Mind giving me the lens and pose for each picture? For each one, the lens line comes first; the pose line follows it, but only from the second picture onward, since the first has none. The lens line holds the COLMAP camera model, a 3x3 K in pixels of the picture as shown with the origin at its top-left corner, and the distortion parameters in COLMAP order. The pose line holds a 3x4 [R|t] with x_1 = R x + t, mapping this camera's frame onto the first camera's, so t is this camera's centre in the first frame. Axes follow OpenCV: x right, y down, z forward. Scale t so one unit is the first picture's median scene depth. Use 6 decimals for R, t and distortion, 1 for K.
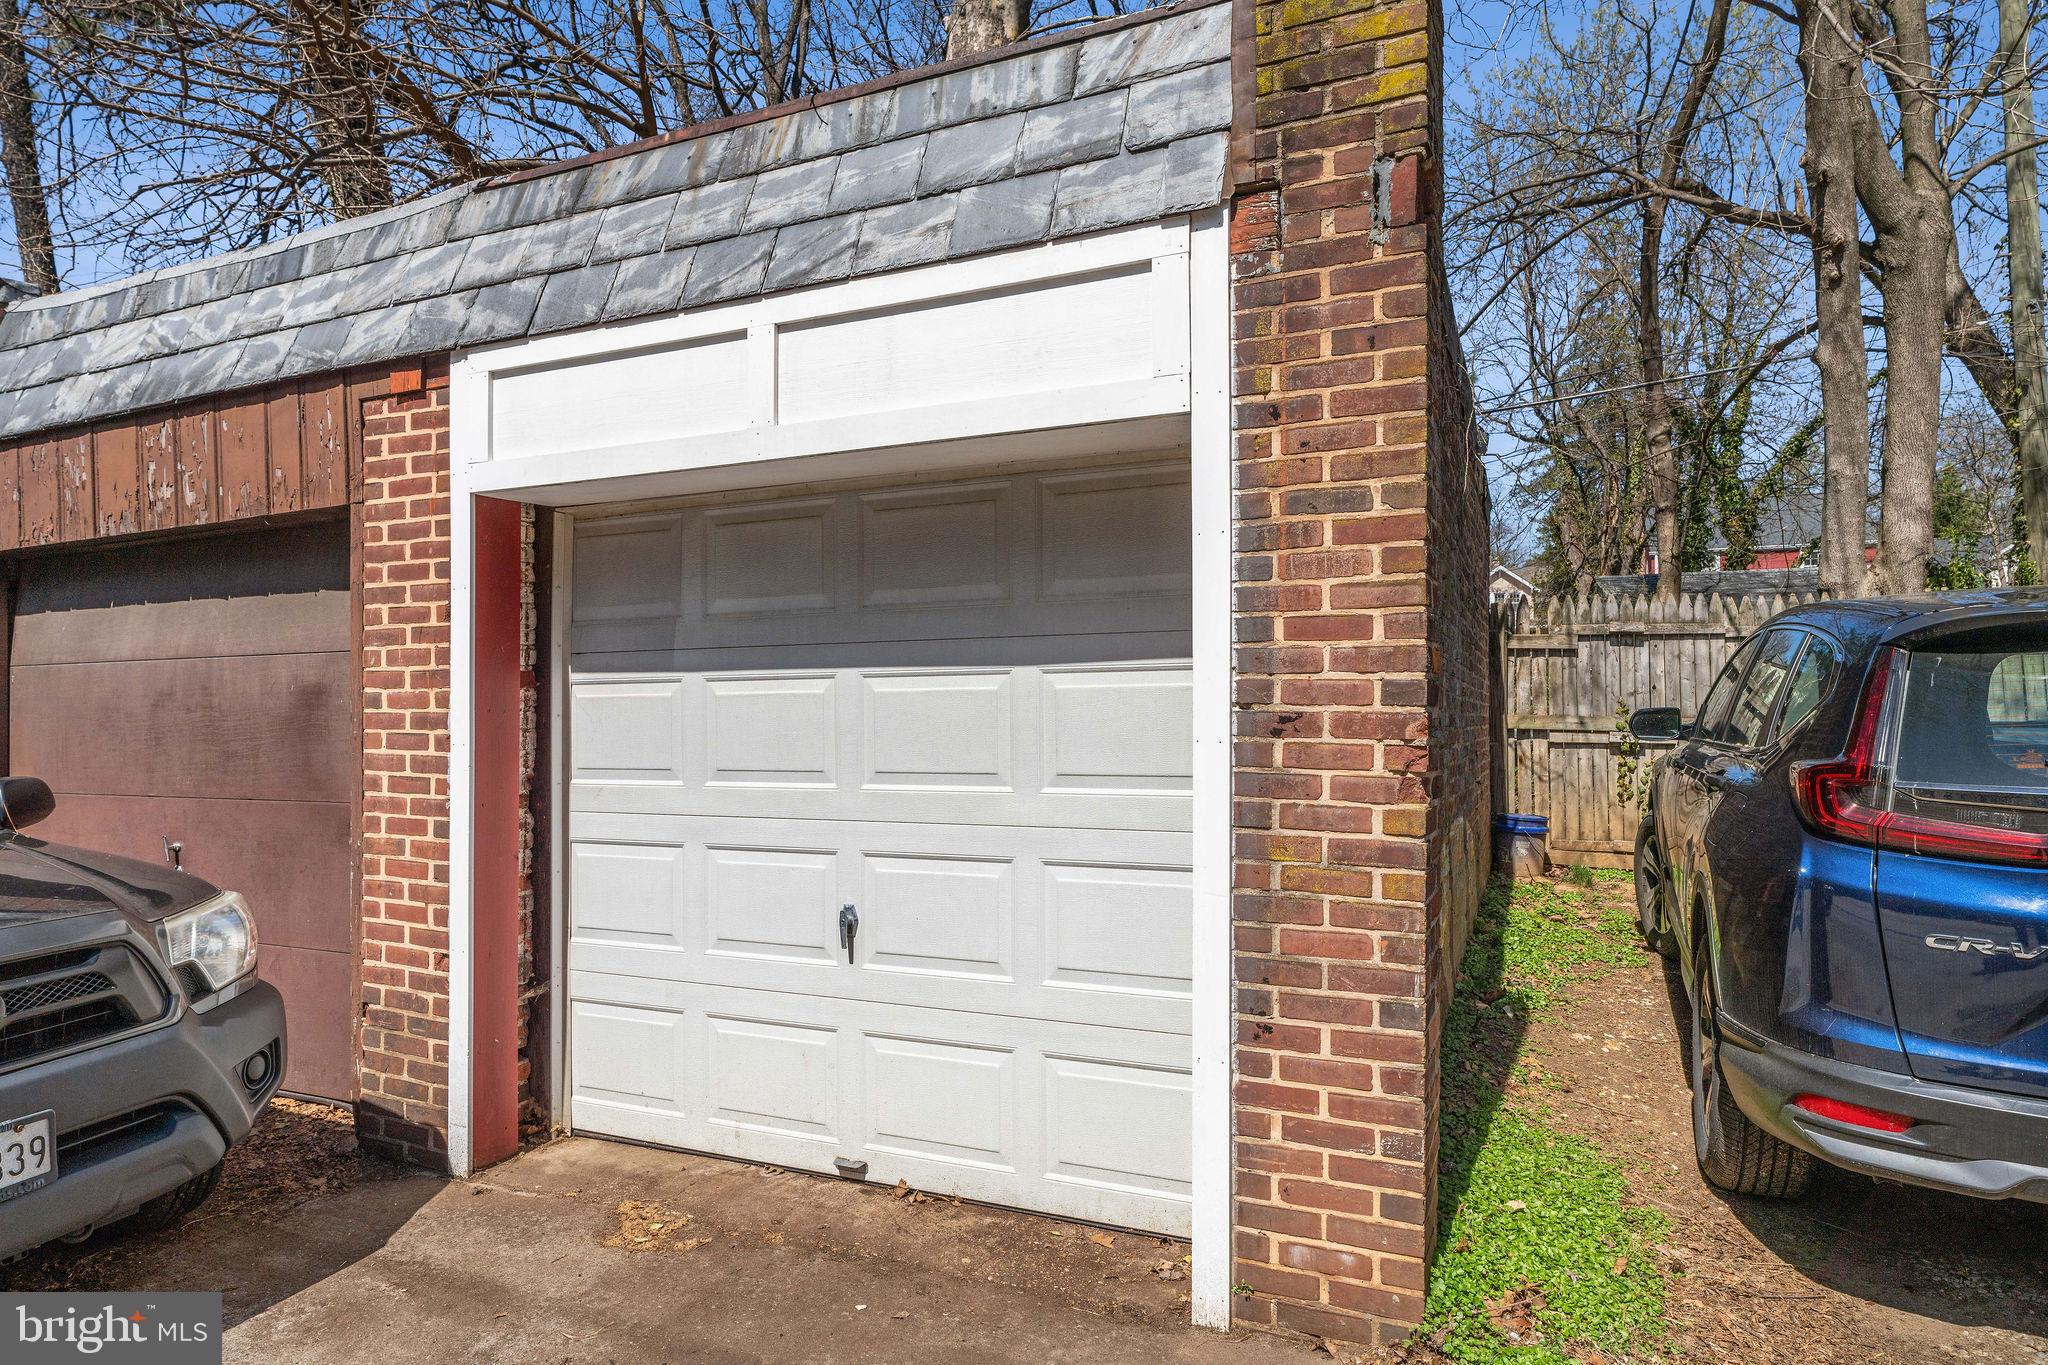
lens RADIAL K [[1213.3, 0, 1015.9], [0, 1213.3, 689.5], [0, 0, 1]] dist [0.006699, -0.003239]
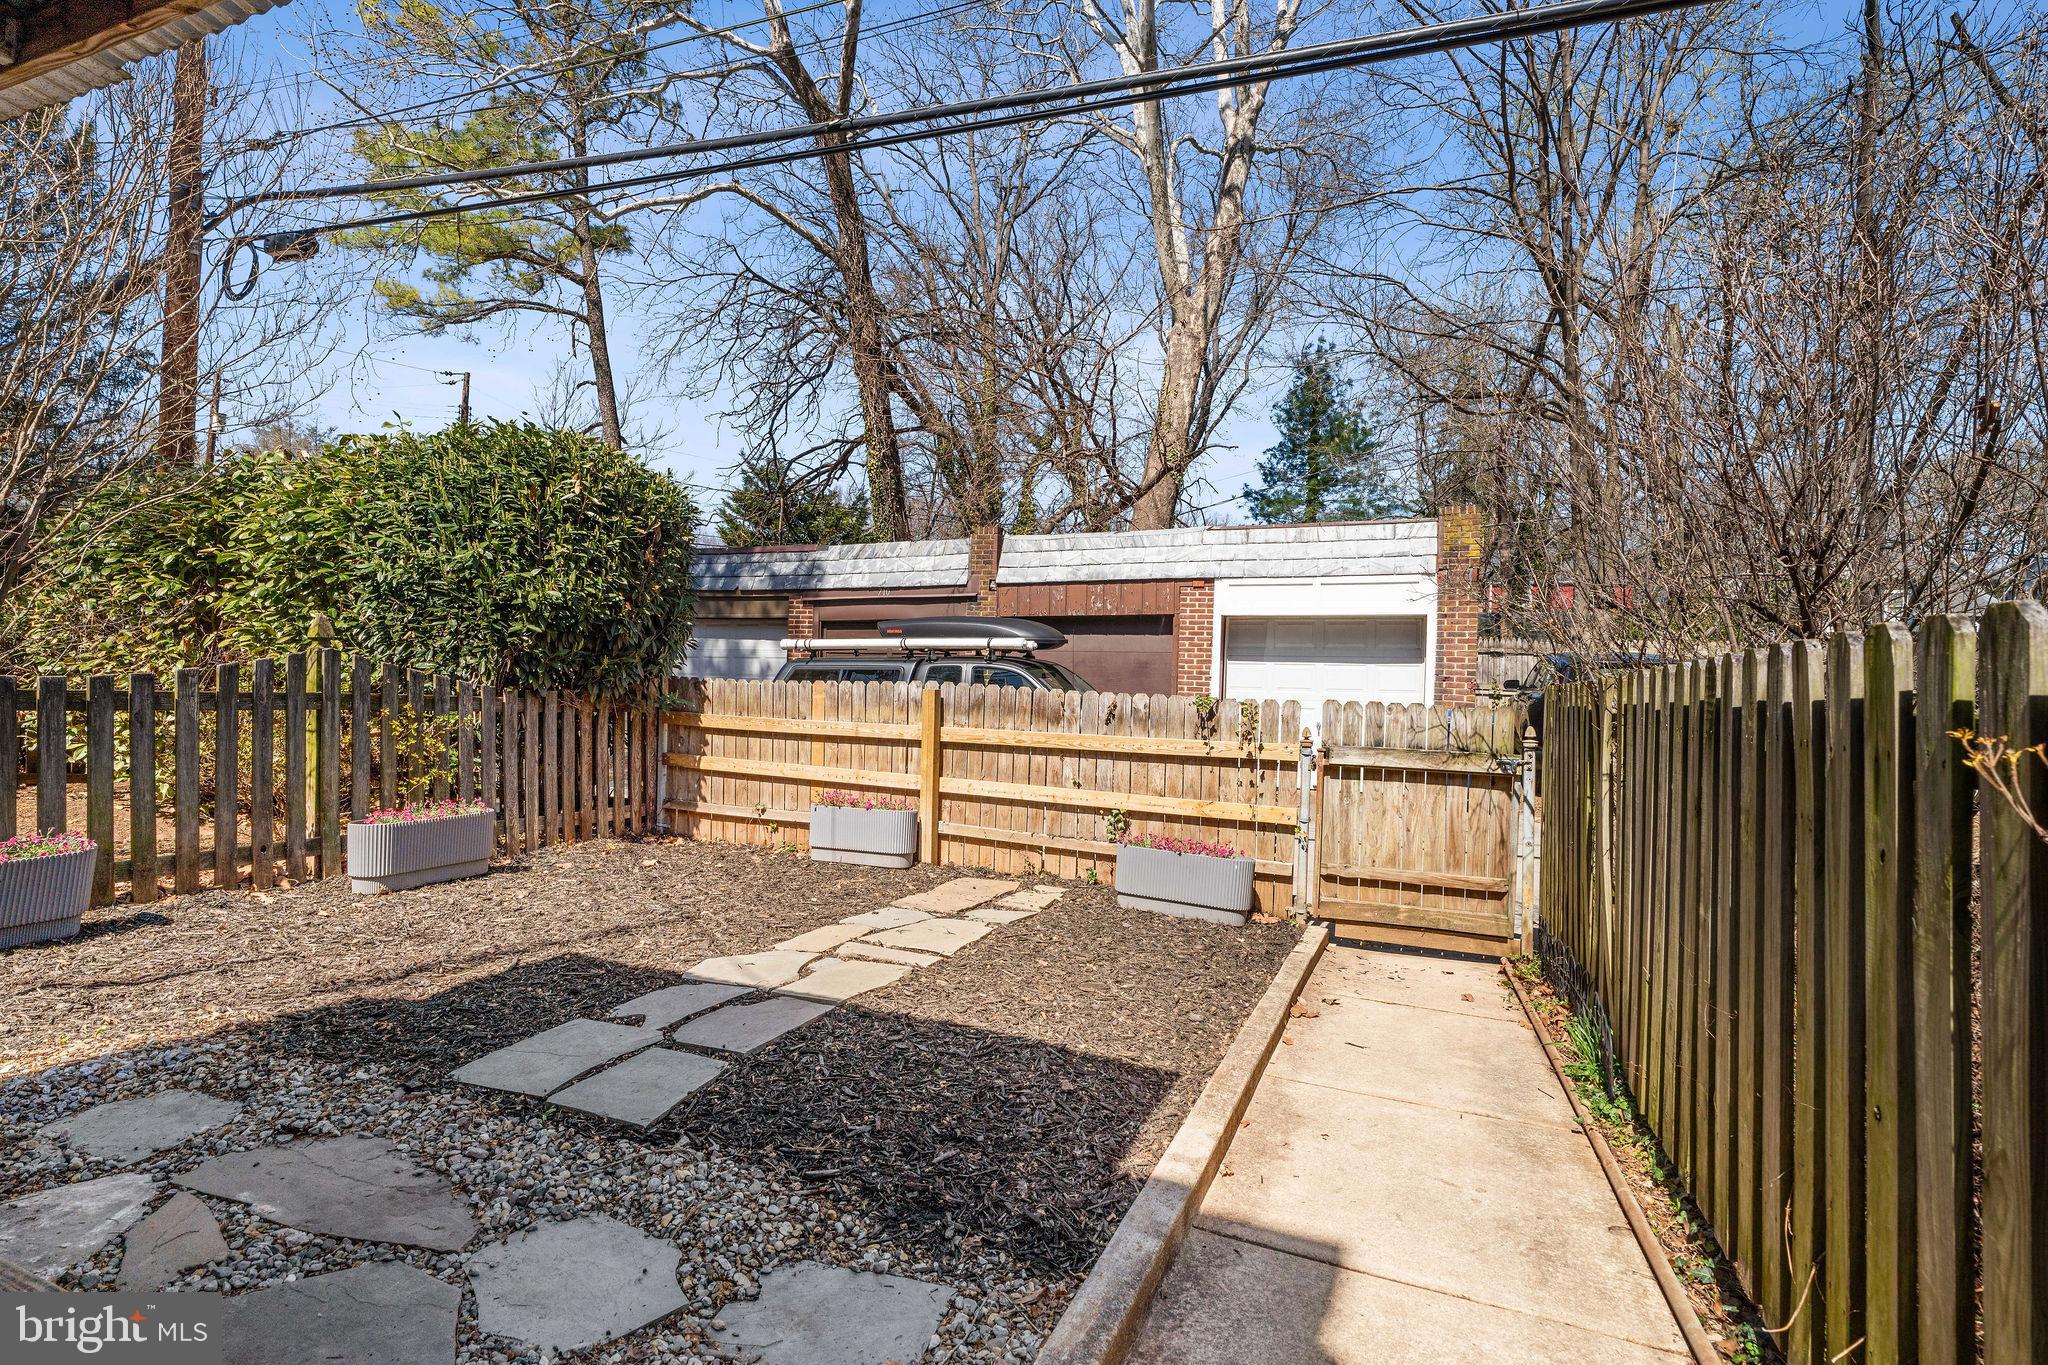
lens RADIAL K [[929.4, 0, 1007.3], [0, 929.4, 684.7], [0, 0, 1]] dist [-0.003904, 0.002216]
pose [[0.999378, 0.033383, 0.011361, -1.126421], [-0.033692, 0.999034, 0.028210, 0.003770], [-0.010408, -0.028575, 0.999537, -1.946575]]
